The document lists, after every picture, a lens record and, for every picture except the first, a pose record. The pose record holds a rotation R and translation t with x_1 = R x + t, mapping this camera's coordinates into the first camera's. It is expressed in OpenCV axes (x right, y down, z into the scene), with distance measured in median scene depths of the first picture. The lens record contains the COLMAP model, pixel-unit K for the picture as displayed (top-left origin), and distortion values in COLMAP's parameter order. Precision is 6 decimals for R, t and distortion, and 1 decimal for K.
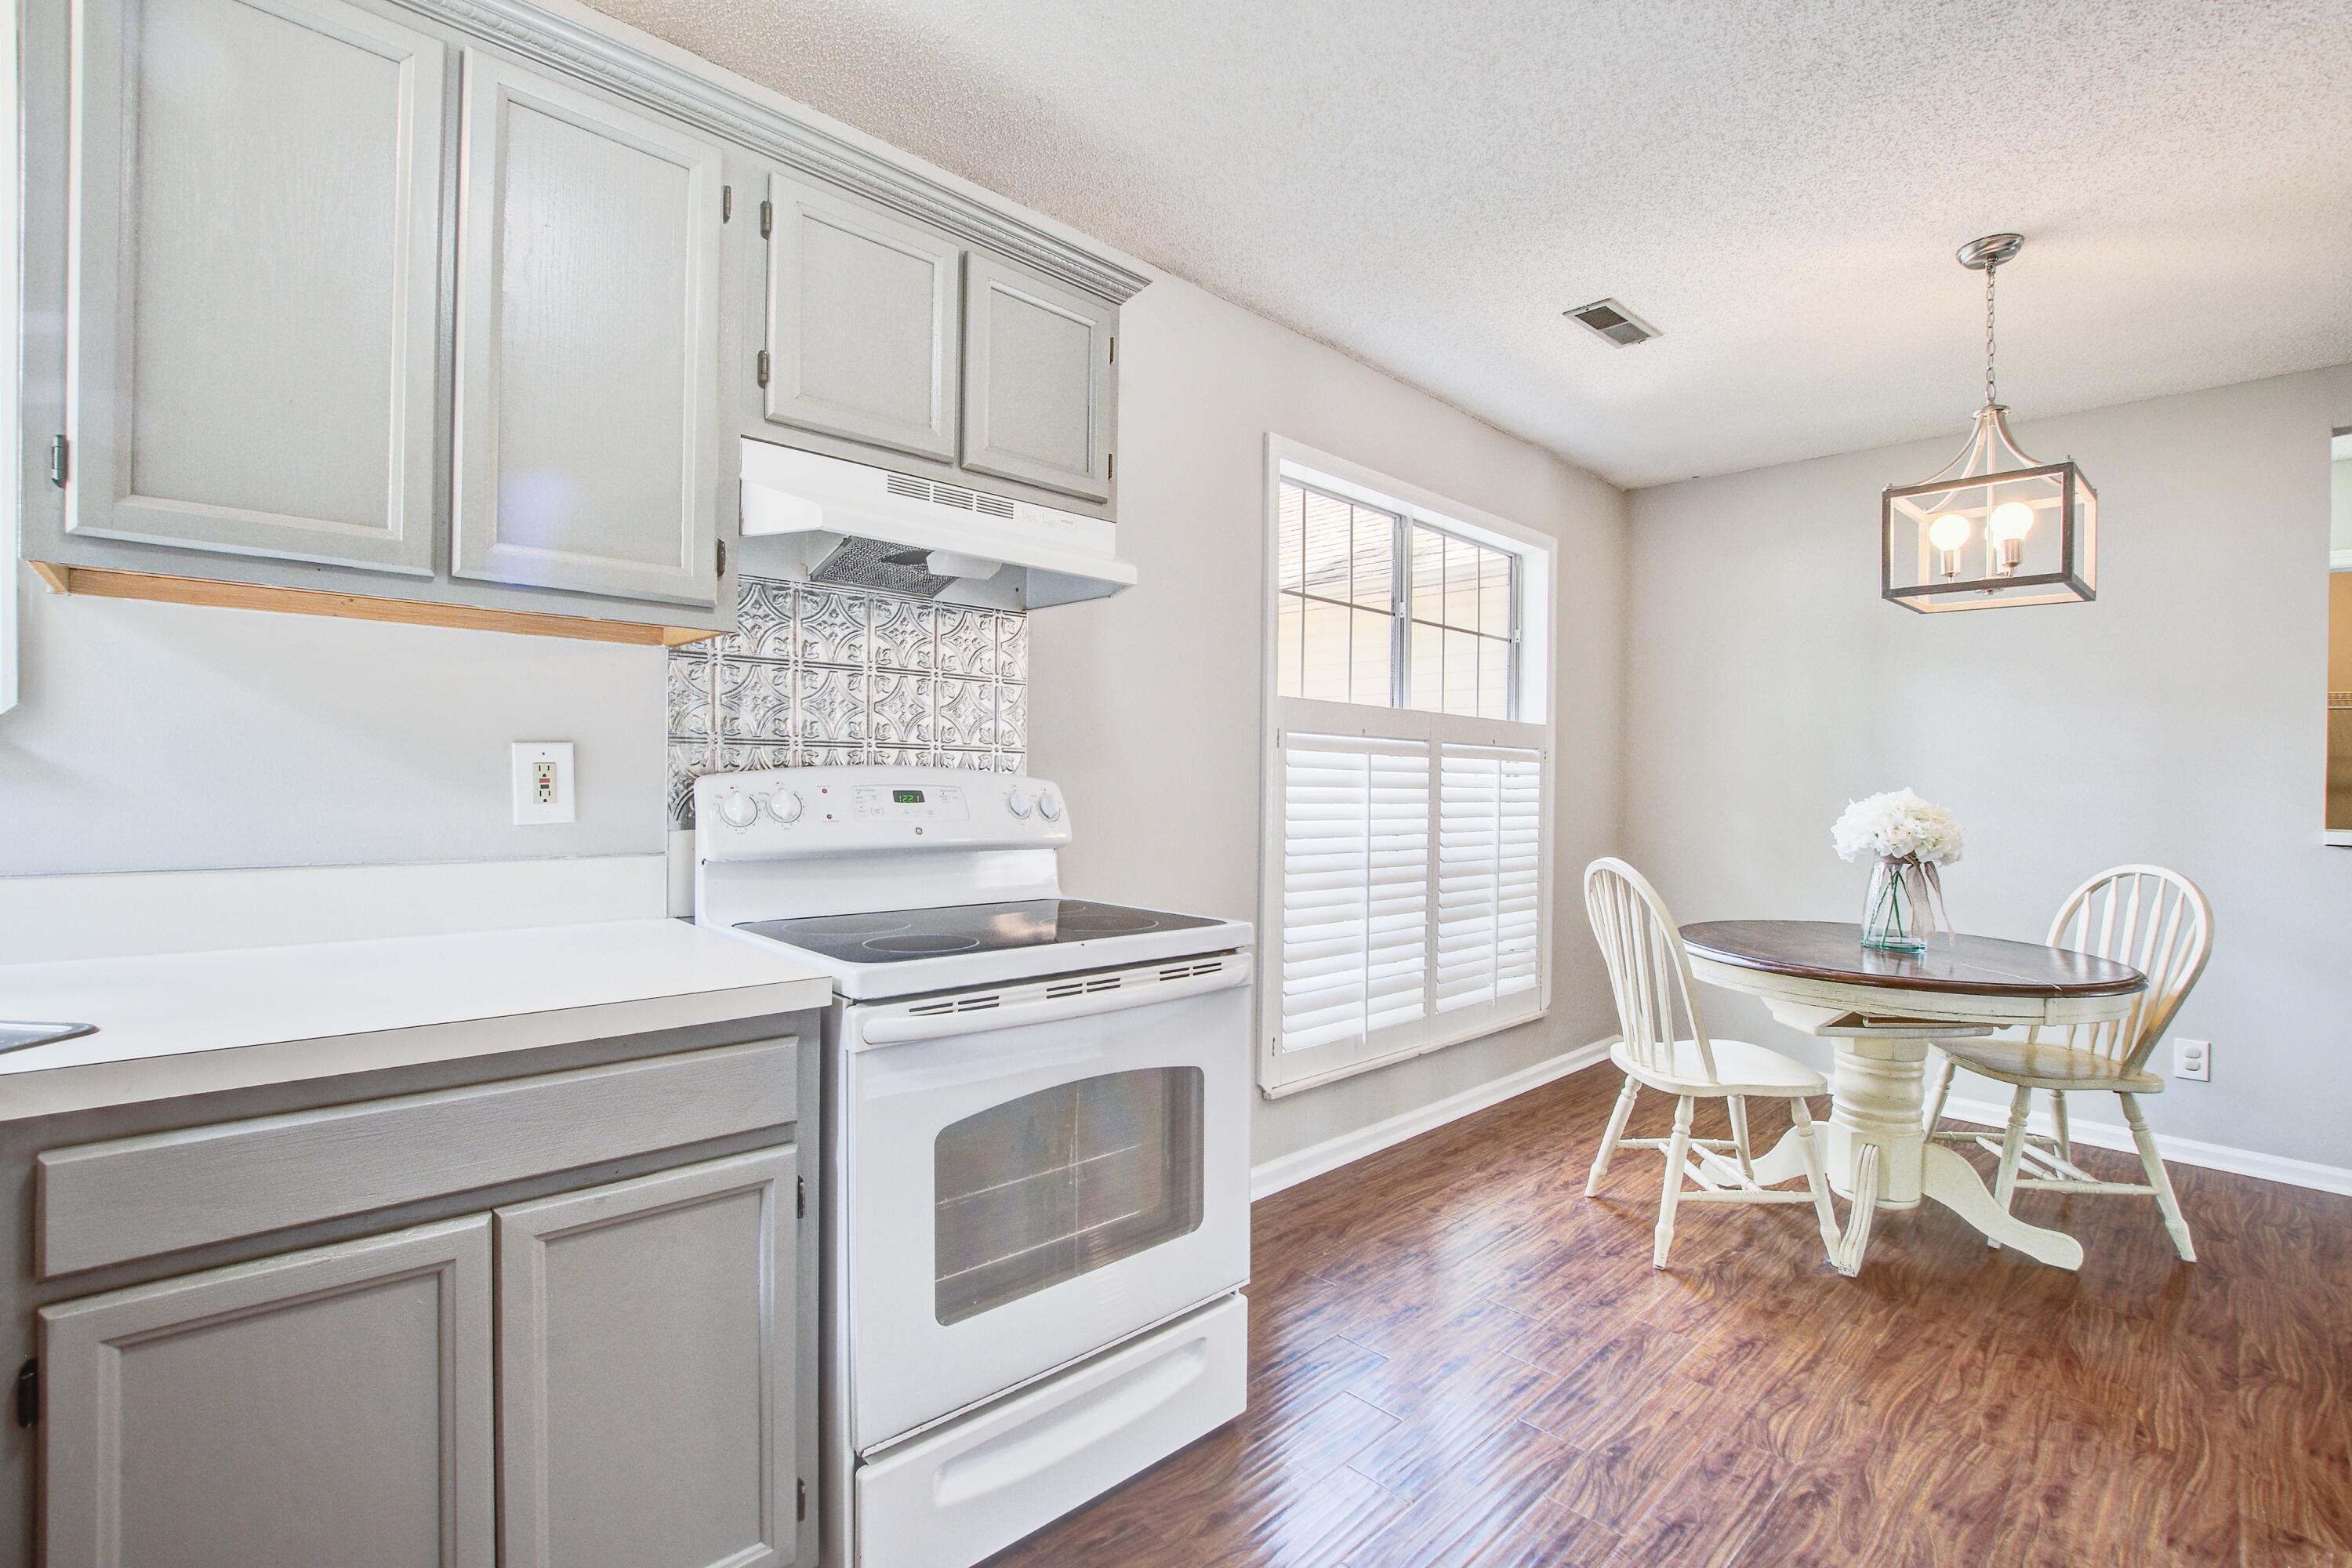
lens RADIAL K [[1030.8, 0, 1176.0], [0, 1030.8, 784.0], [0, 0, 1]] dist [-0.030710, 0.000030]
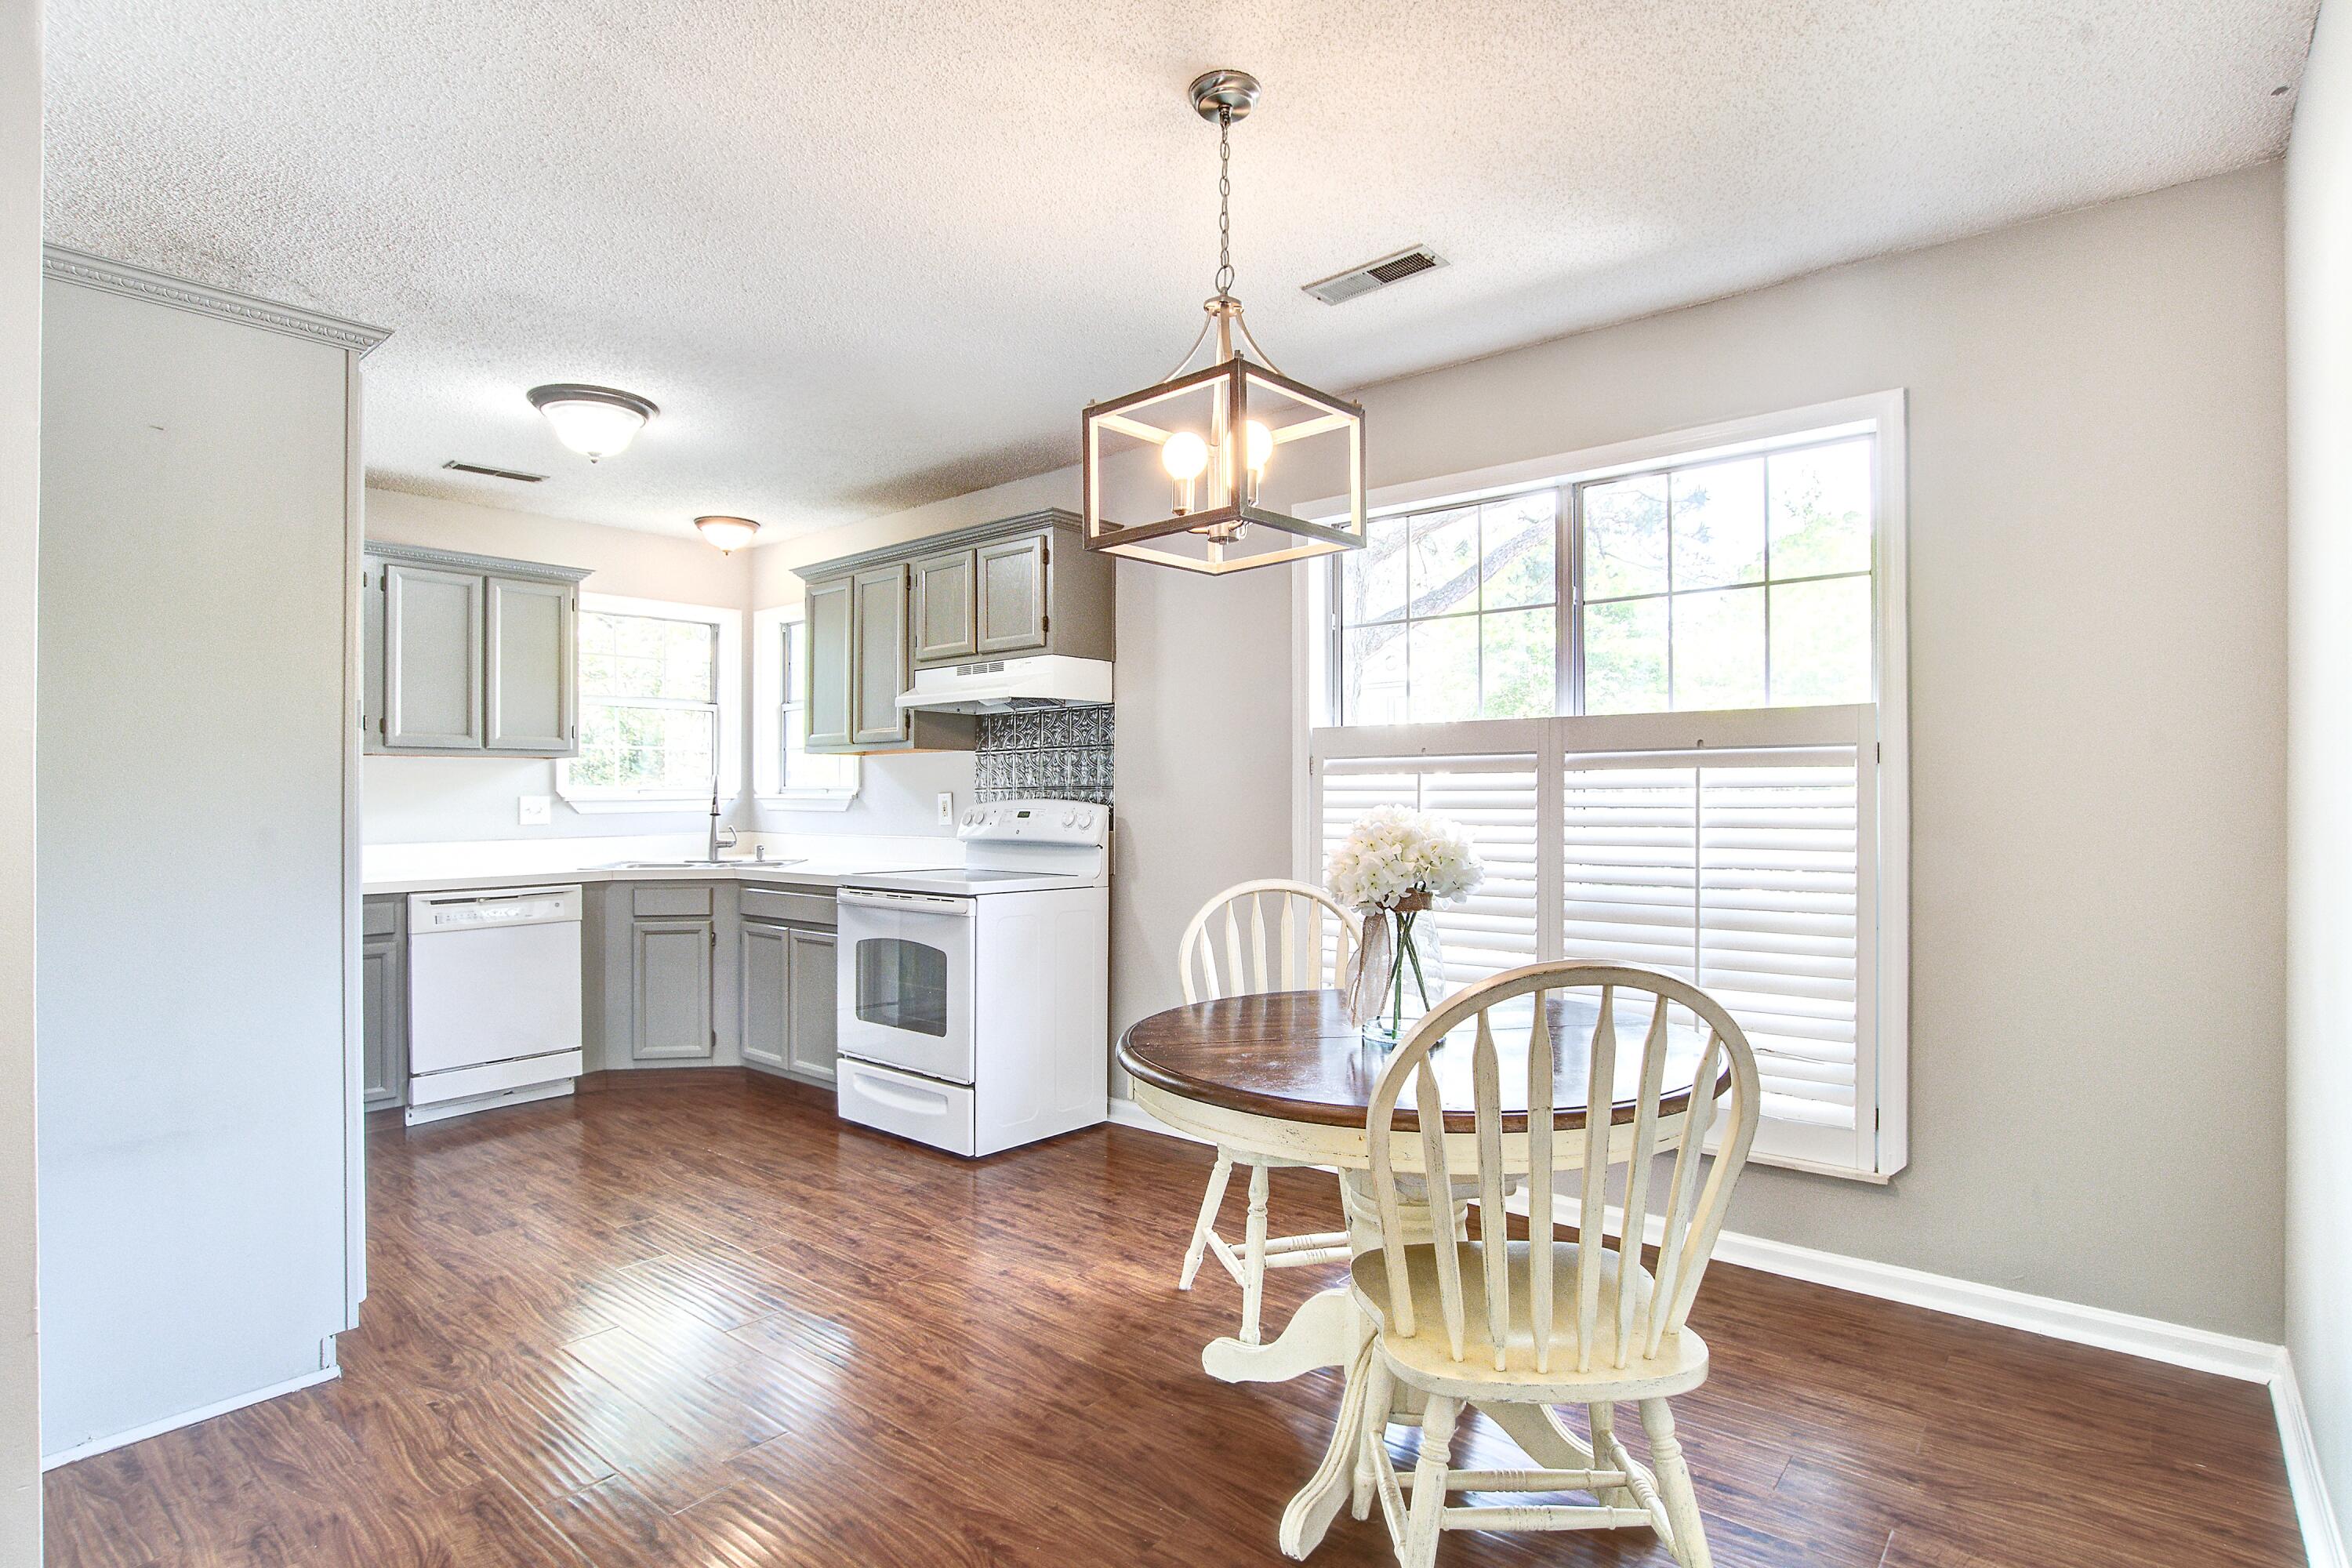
lens RADIAL K [[1139.2, 0, 1176.0], [0, 1139.2, 784.0], [0, 0, 1]] dist [-0.042790, -0.000119]
pose [[0.137716, -0.029750, -0.990025, 1.757589], [0.000502, 0.999551, -0.029967, 0.017370], [0.990472, 0.003630, 0.137669, 0.903945]]
